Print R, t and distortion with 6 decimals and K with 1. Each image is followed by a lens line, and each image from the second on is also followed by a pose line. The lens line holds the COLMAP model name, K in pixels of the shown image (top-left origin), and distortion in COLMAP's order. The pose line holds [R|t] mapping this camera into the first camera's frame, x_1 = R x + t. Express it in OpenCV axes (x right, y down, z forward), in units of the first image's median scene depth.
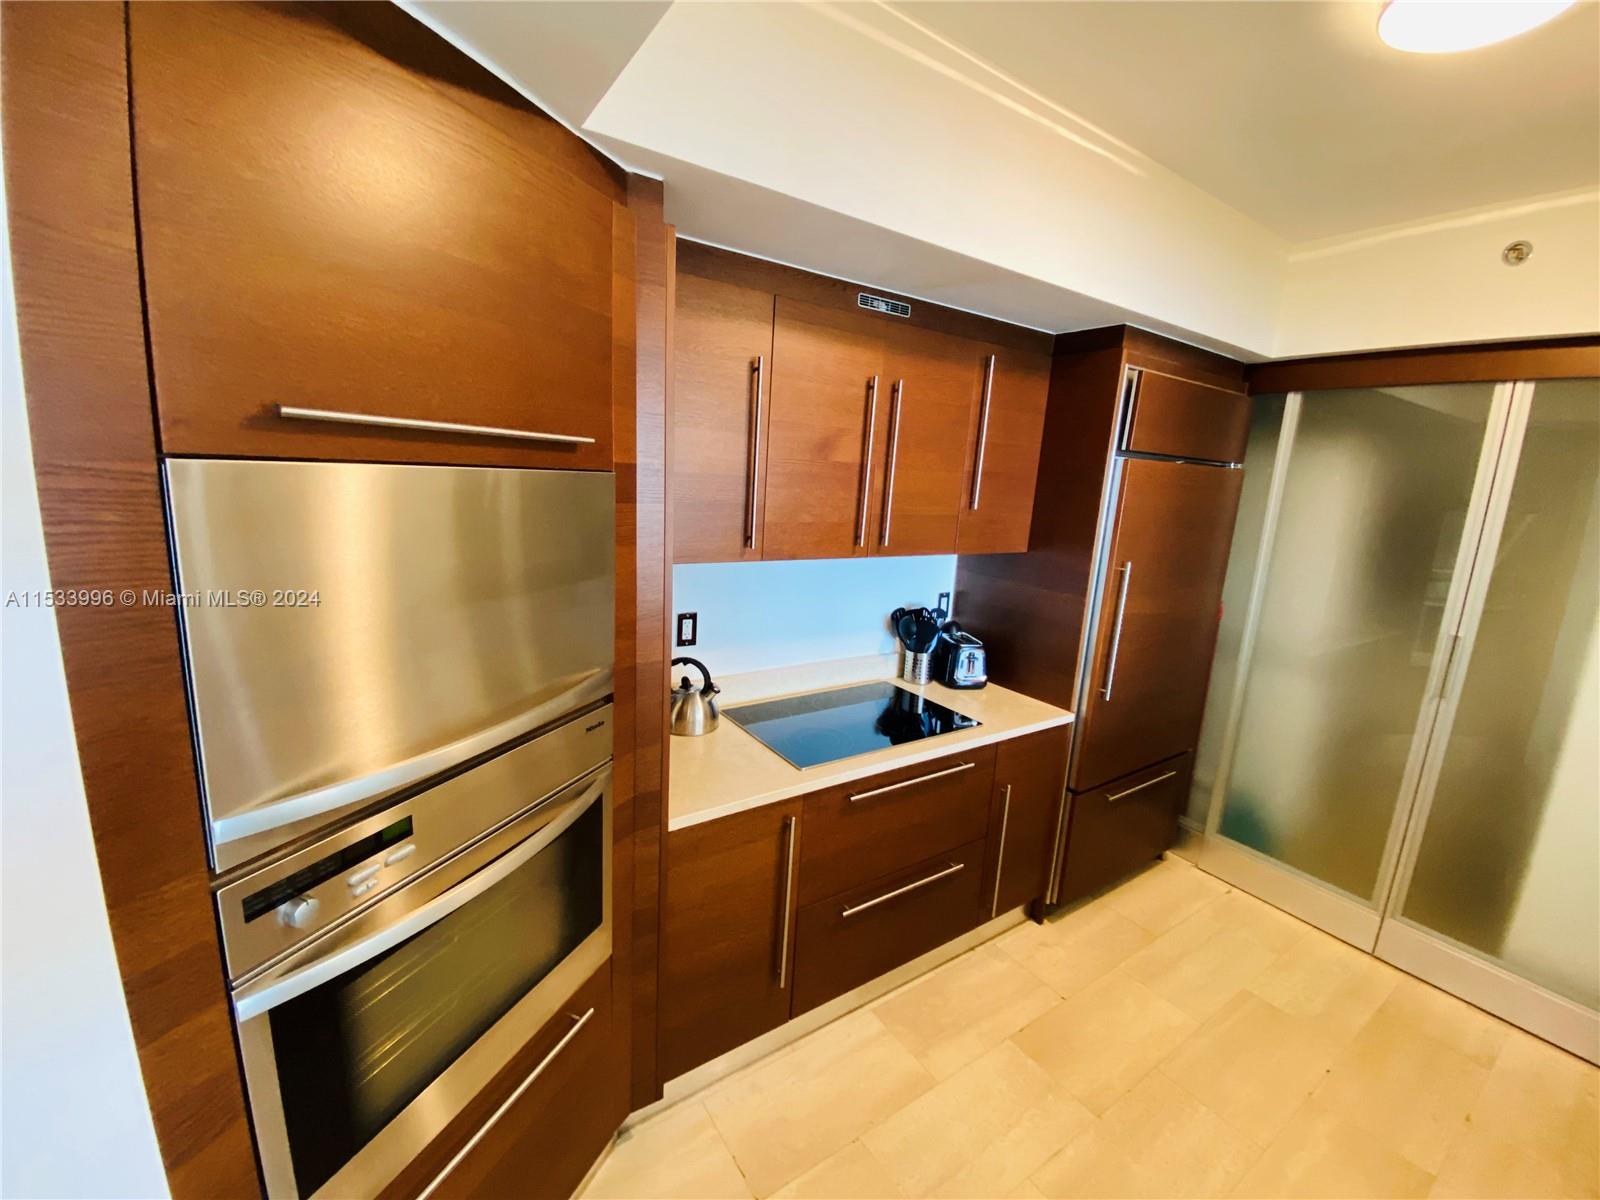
lens RADIAL K [[638.0, 0, 795.7], [0, 638.0, 596.3], [0, 0, 1]] dist [-0.055247, -0.000446]
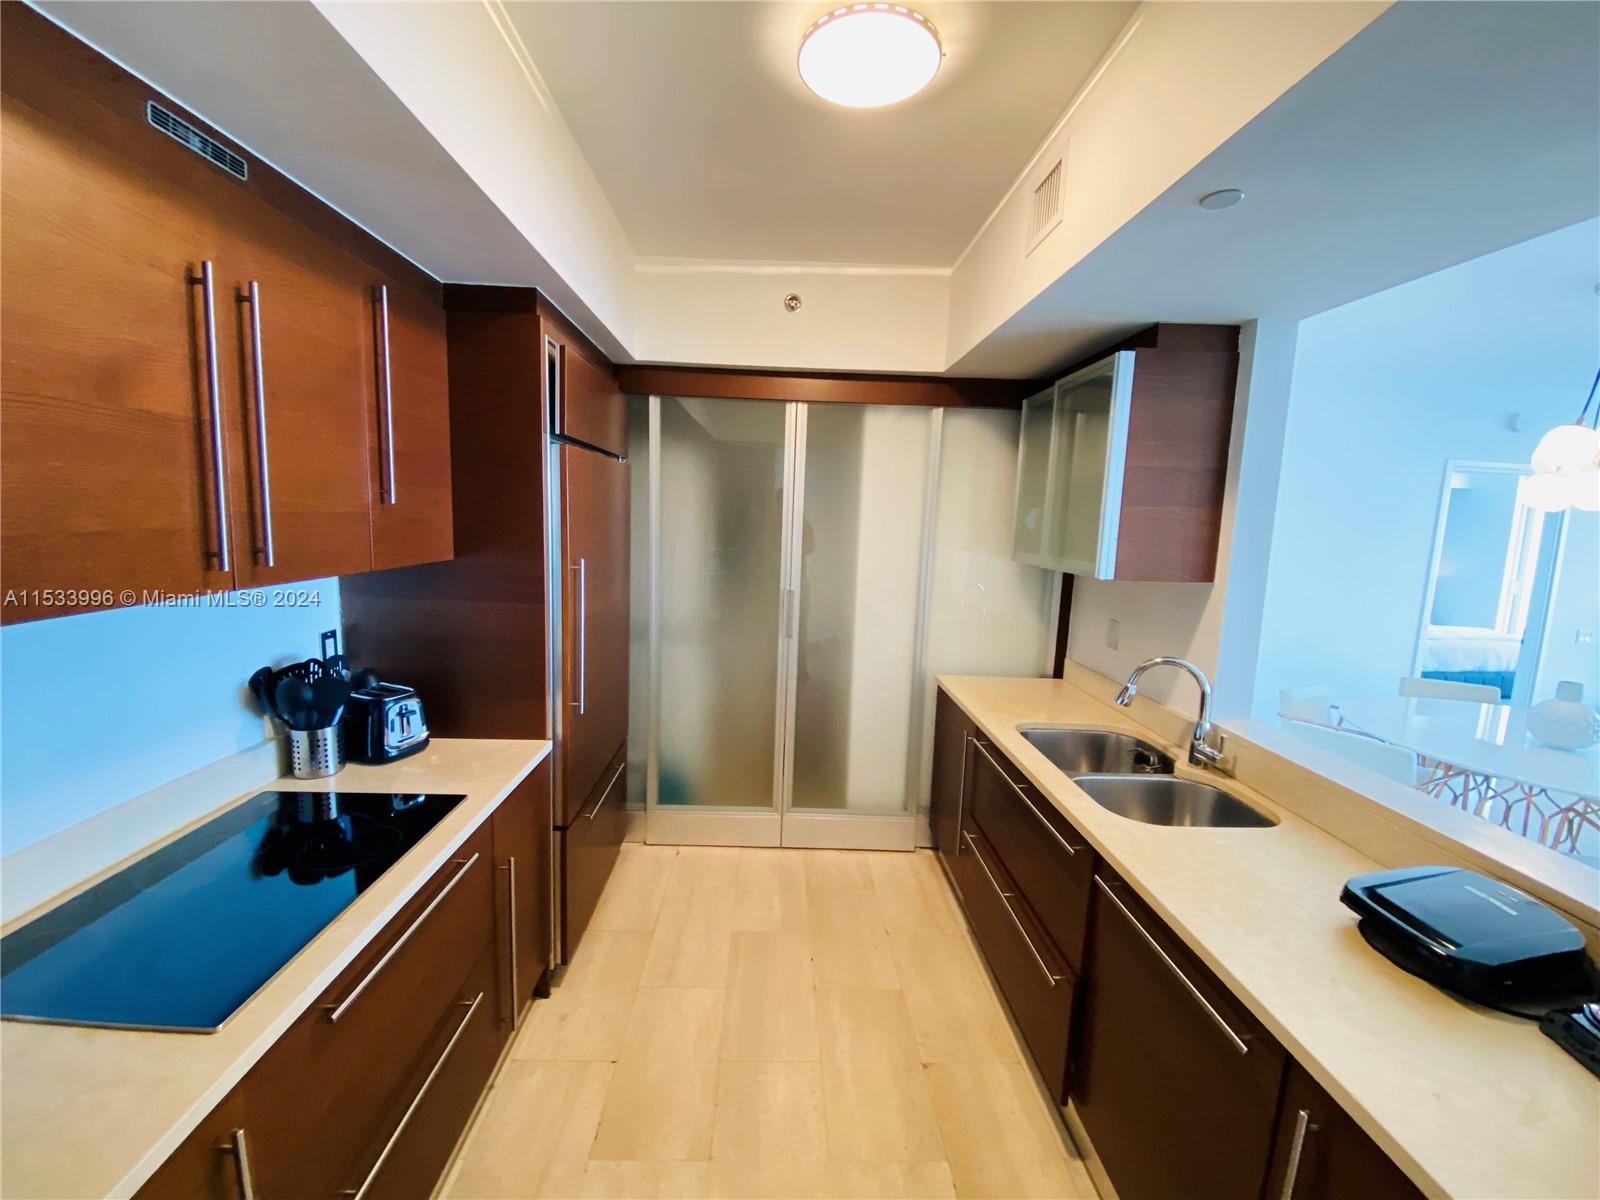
lens RADIAL K [[626.2, 0, 795.2], [0, 626.2, 596.8], [0, 0, 1]] dist [0.000675, -0.014877]
pose [[0.497461, -0.137817, 0.856469, -0.089972], [0.148536, 0.986251, 0.072427, -0.017805], [-0.854675, 0.091187, 0.511092, 0.246152]]
